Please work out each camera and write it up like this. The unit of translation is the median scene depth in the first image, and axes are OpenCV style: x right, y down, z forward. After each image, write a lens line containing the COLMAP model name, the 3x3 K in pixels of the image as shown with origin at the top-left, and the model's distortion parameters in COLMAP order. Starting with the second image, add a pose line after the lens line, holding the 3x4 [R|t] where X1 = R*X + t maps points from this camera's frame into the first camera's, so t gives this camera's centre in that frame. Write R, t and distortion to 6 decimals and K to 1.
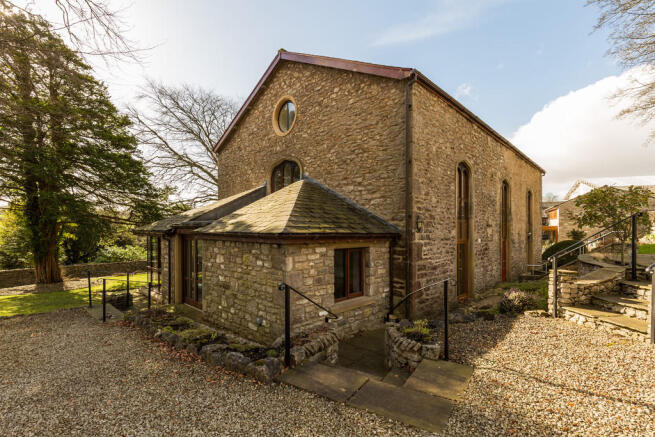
lens RADIAL K [[304.6, 0, 326.2], [0, 304.6, 223.2], [0, 0, 1]] dist [0.003343, 0.000192]
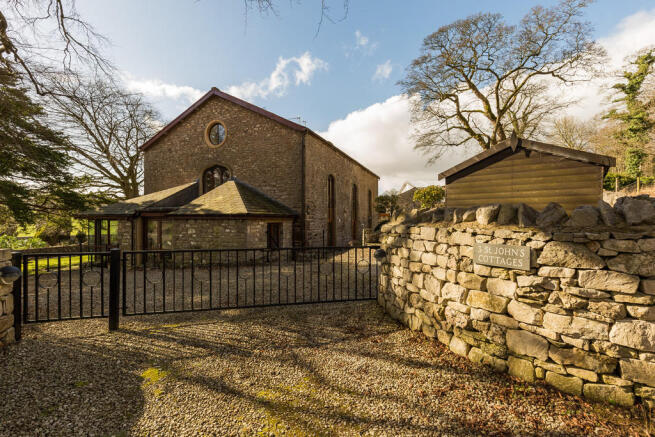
lens RADIAL K [[304.6, 0, 328.0], [0, 304.6, 214.5], [0, 0, 1]] dist [0.003343, 0.000192]
pose [[0.918410, -0.000178, 0.395631, -0.288141], [-0.003237, 0.999963, 0.007965, 0.013717], [-0.395618, -0.008596, 0.918375, -0.671731]]
